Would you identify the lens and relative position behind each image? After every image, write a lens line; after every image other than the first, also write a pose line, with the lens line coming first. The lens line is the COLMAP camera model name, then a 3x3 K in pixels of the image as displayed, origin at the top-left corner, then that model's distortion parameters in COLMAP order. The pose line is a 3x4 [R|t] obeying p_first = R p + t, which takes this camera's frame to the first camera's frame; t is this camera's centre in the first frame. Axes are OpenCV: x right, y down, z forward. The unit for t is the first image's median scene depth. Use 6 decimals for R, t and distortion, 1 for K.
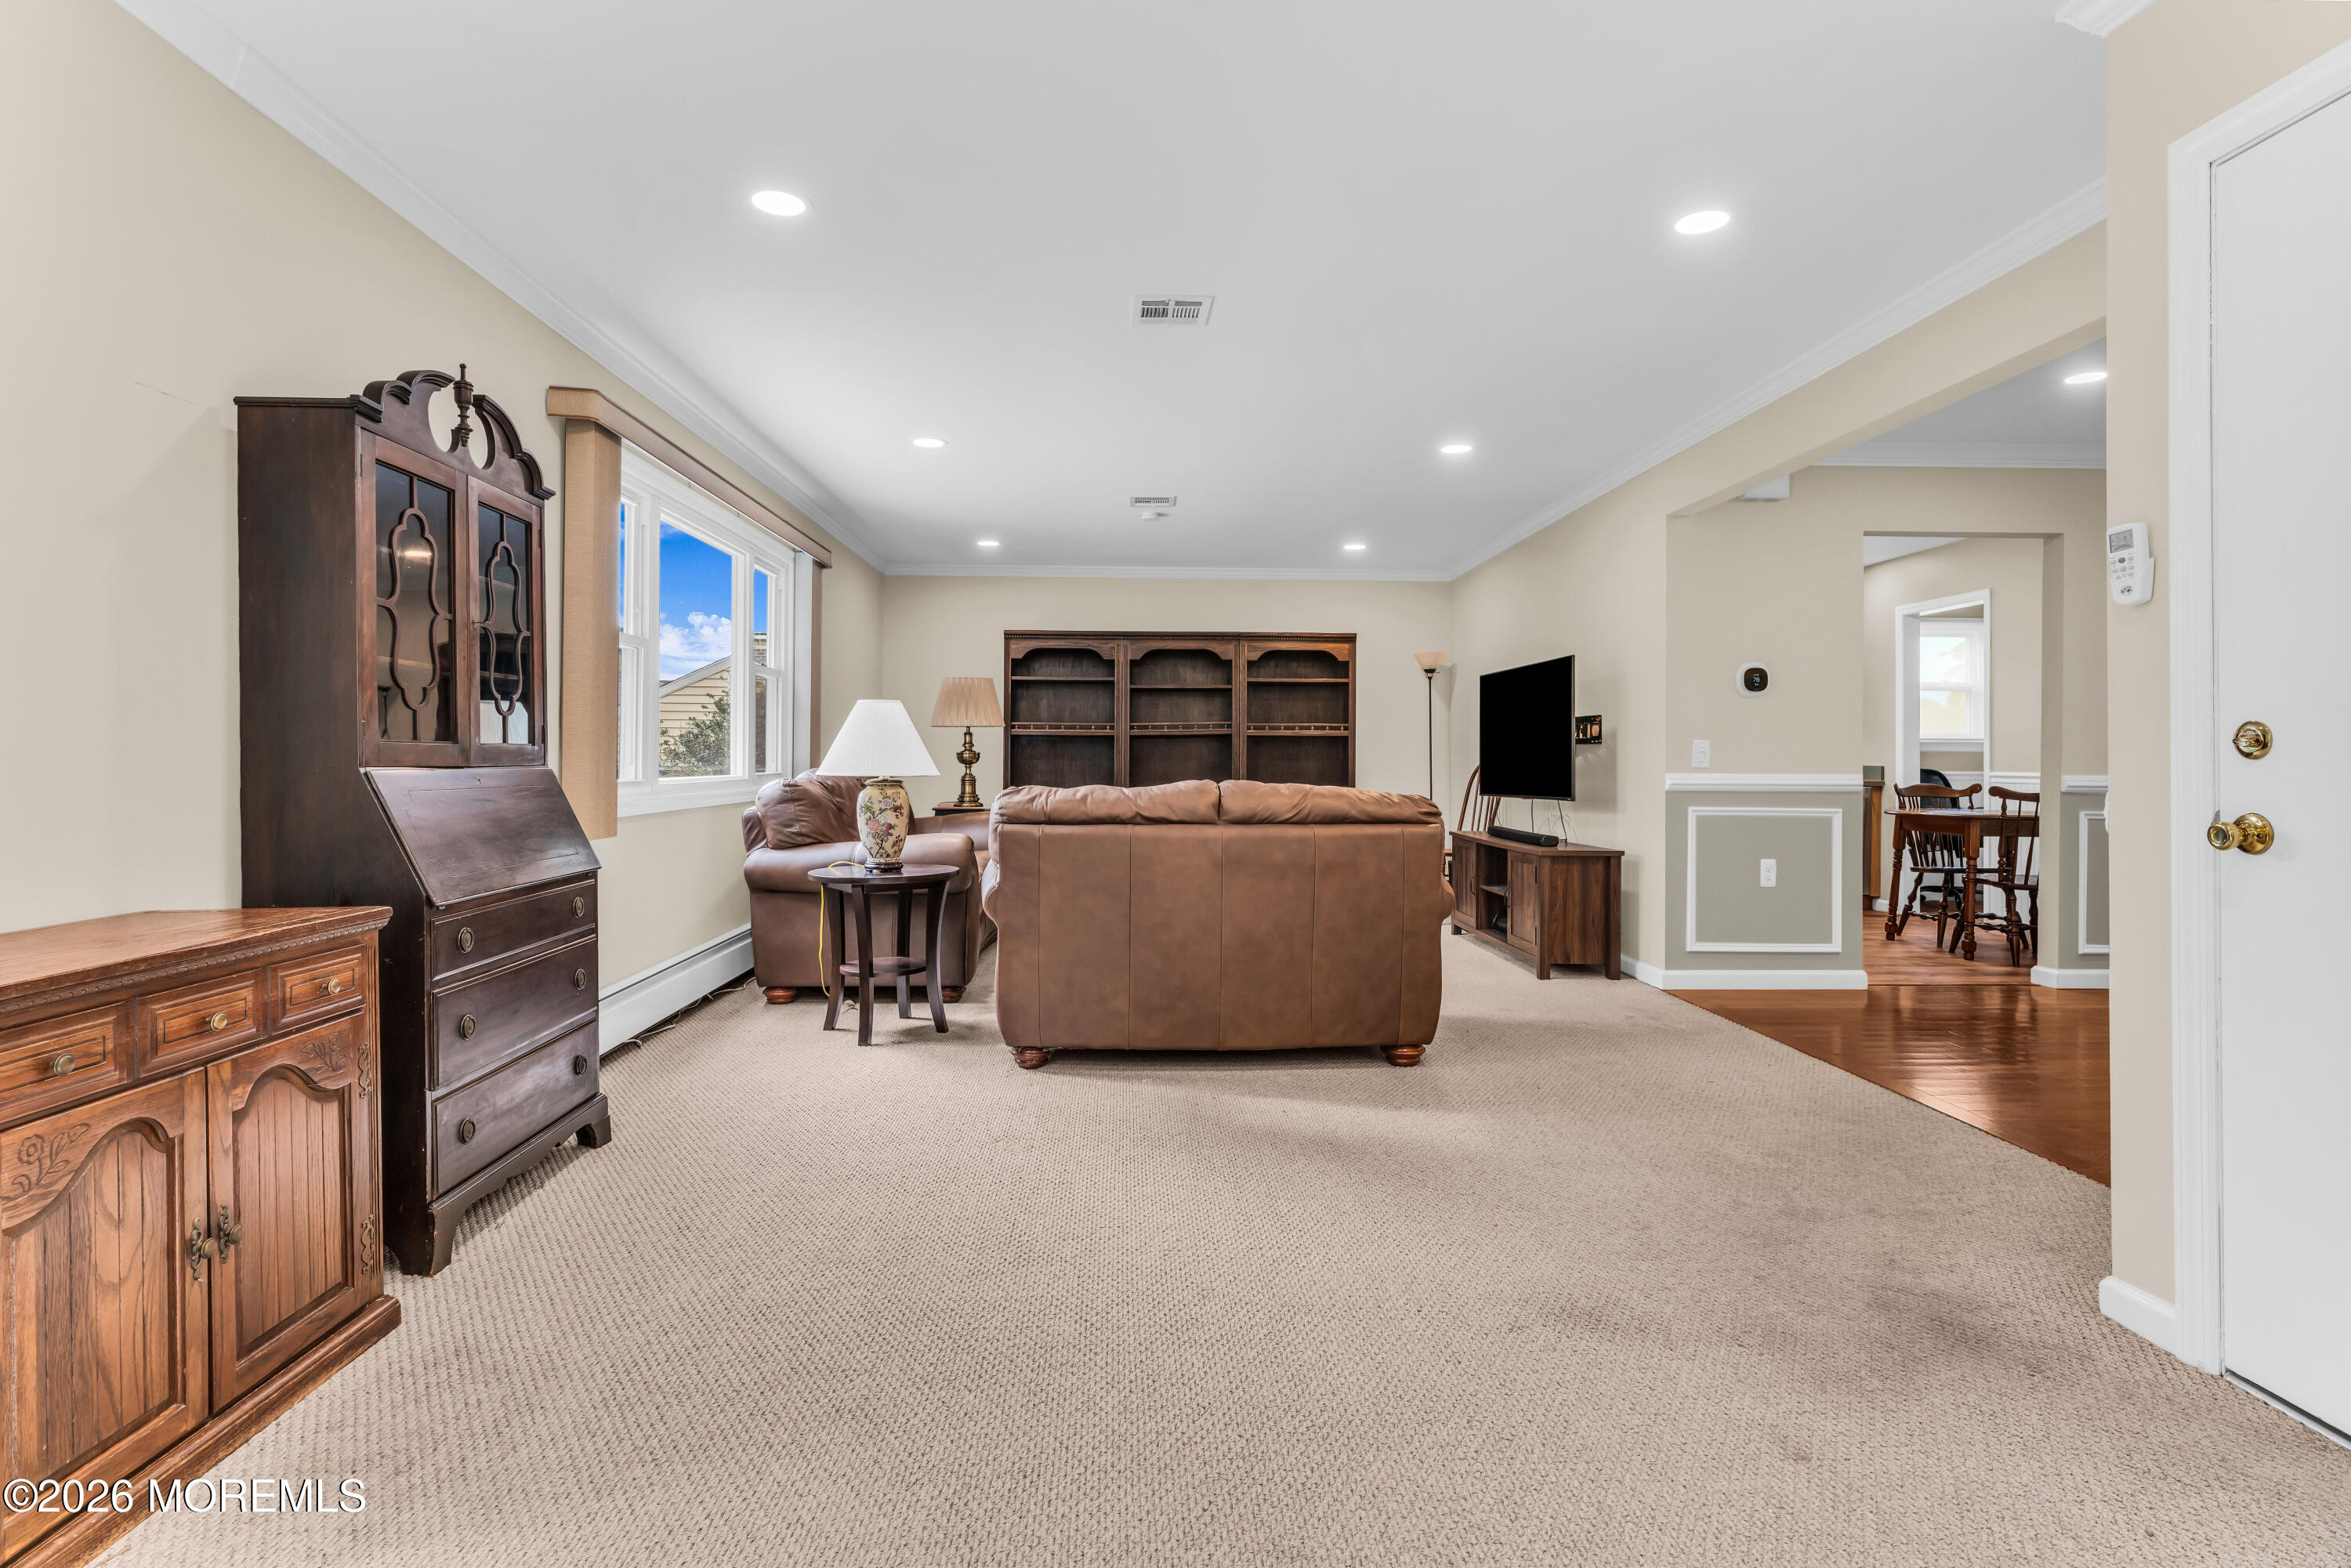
lens RADIAL K [[1124.4, 0, 1175.1], [0, 1124.4, 767.9], [0, 0, 1]] dist [0.000353, -0.000708]
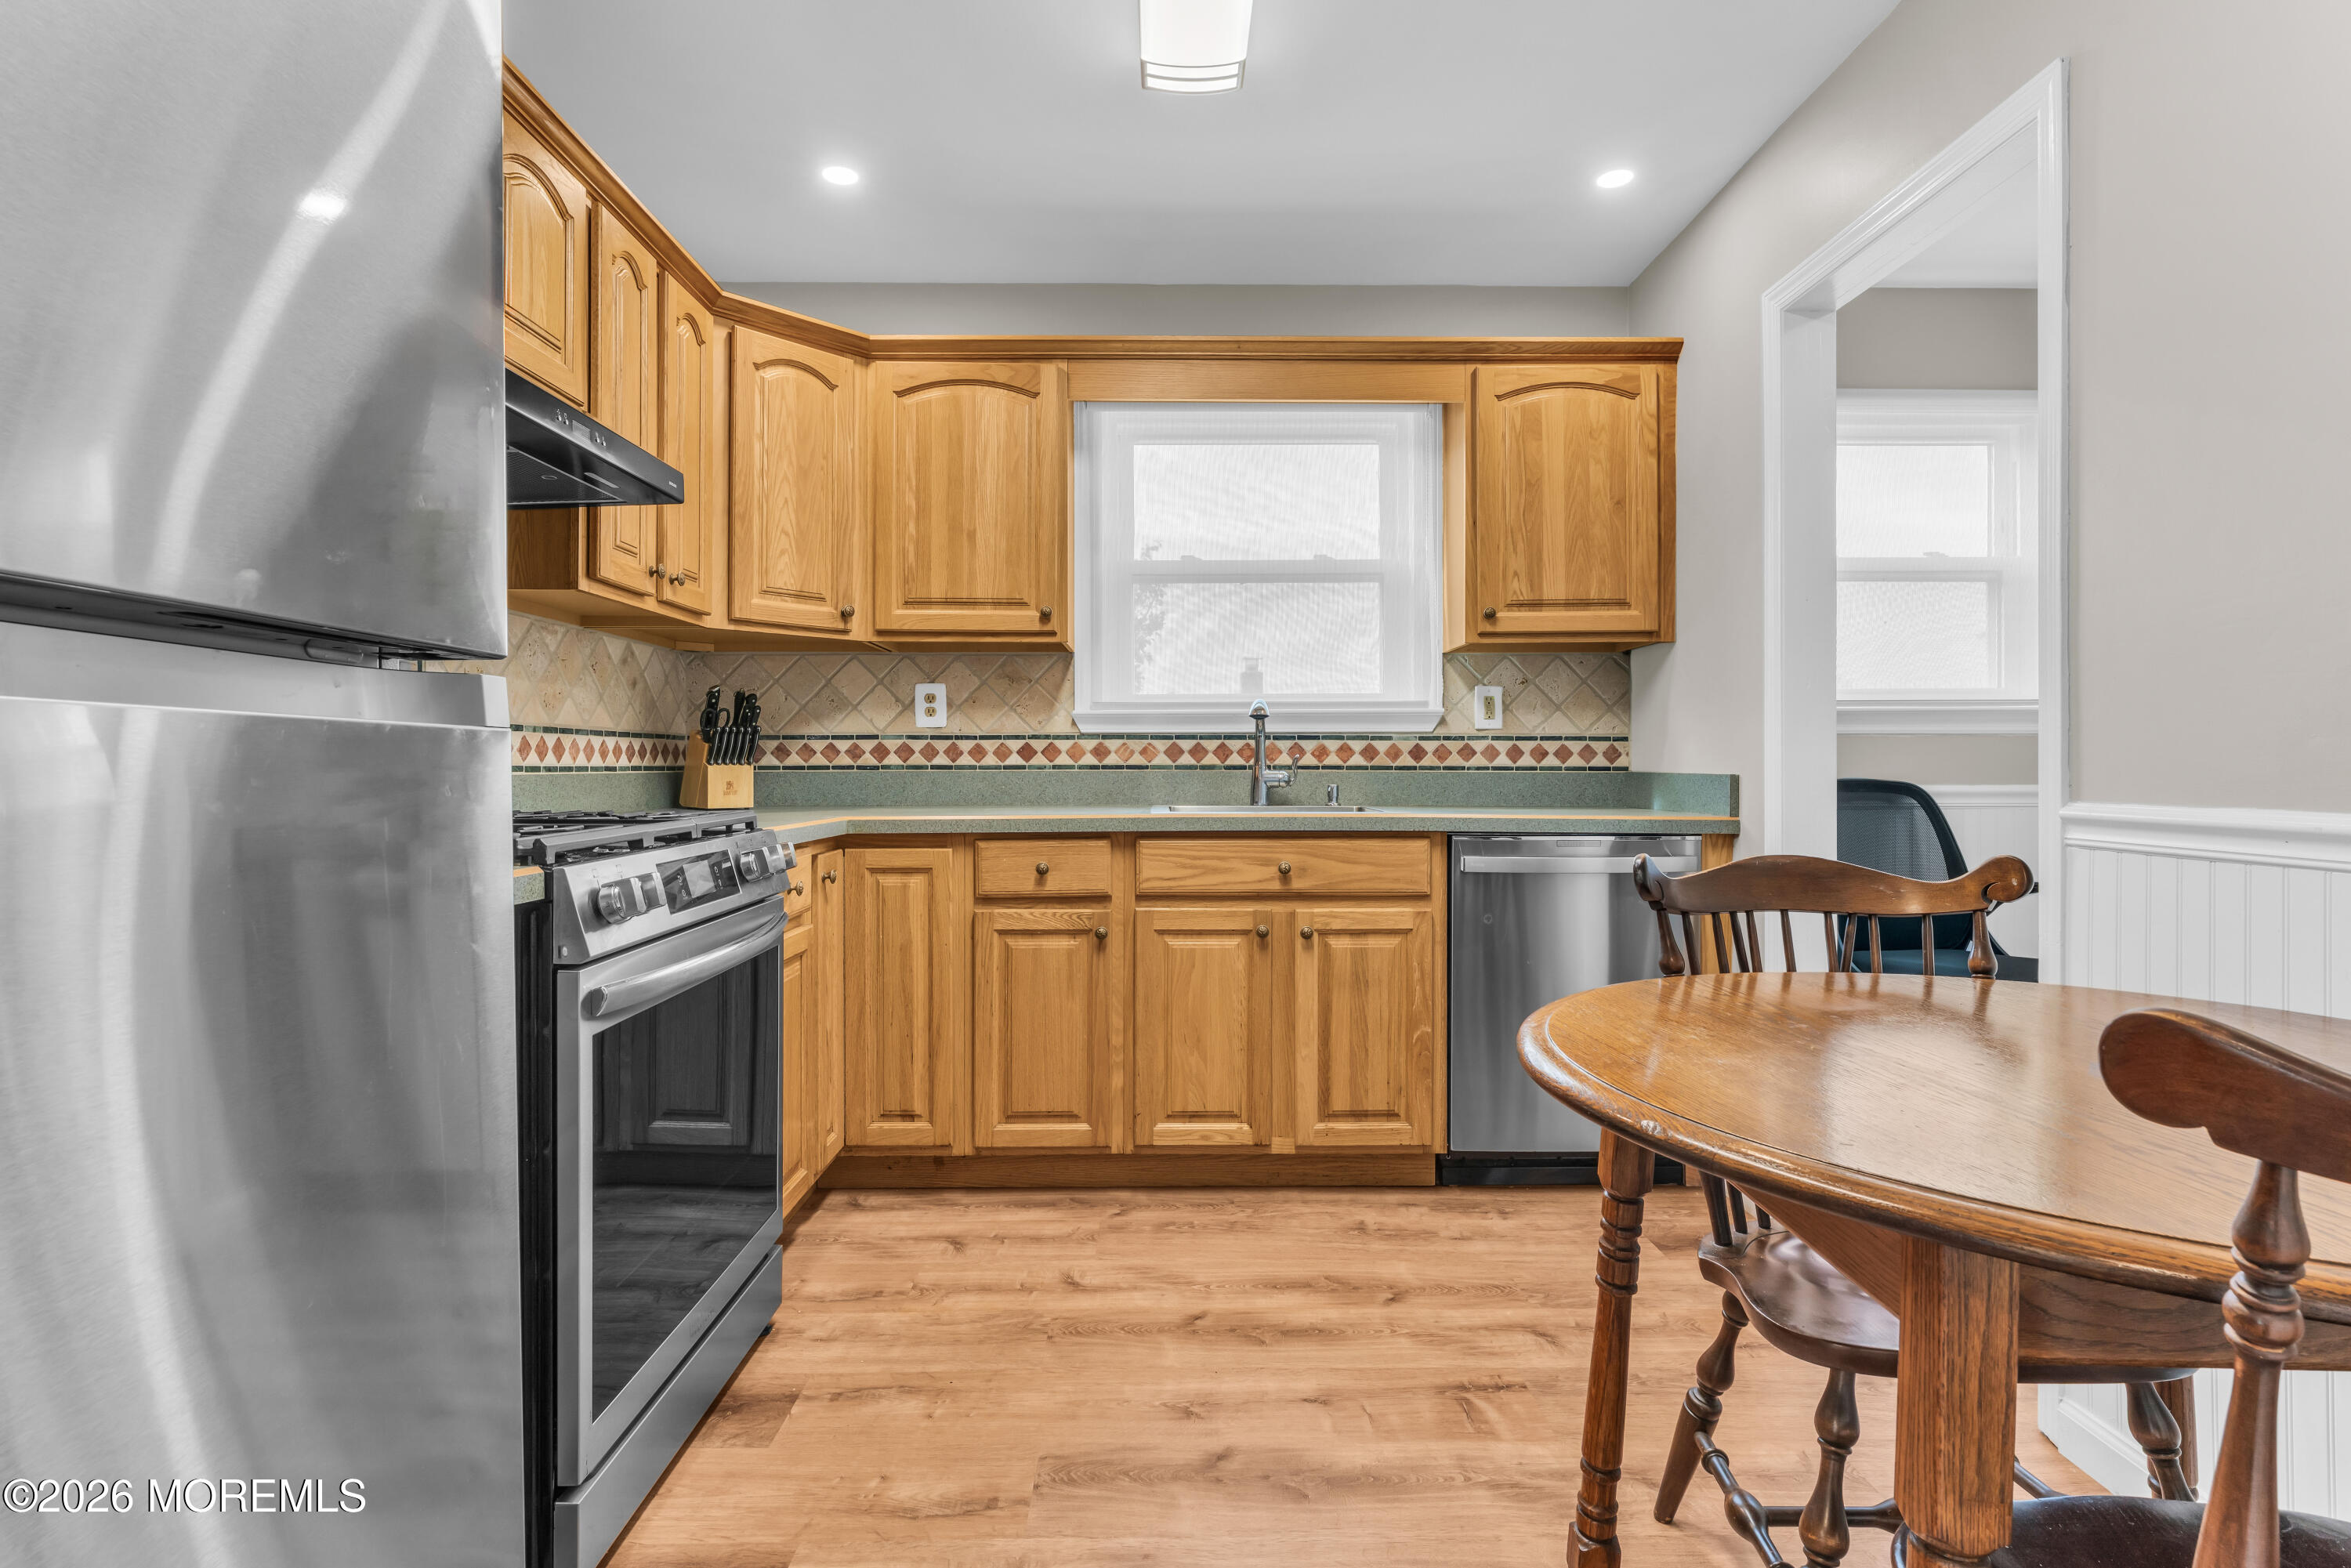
lens RADIAL K [[1124.4, 0, 1175.1], [0, 1124.4, 767.9], [0, 0, 1]] dist [0.000353, -0.000708]
pose [[0.999575, -0.003784, -0.028903, 0.534278], [0.003749, 0.999992, -0.001287, -0.003872], [0.028908, 0.001178, 0.999581, 0.744605]]
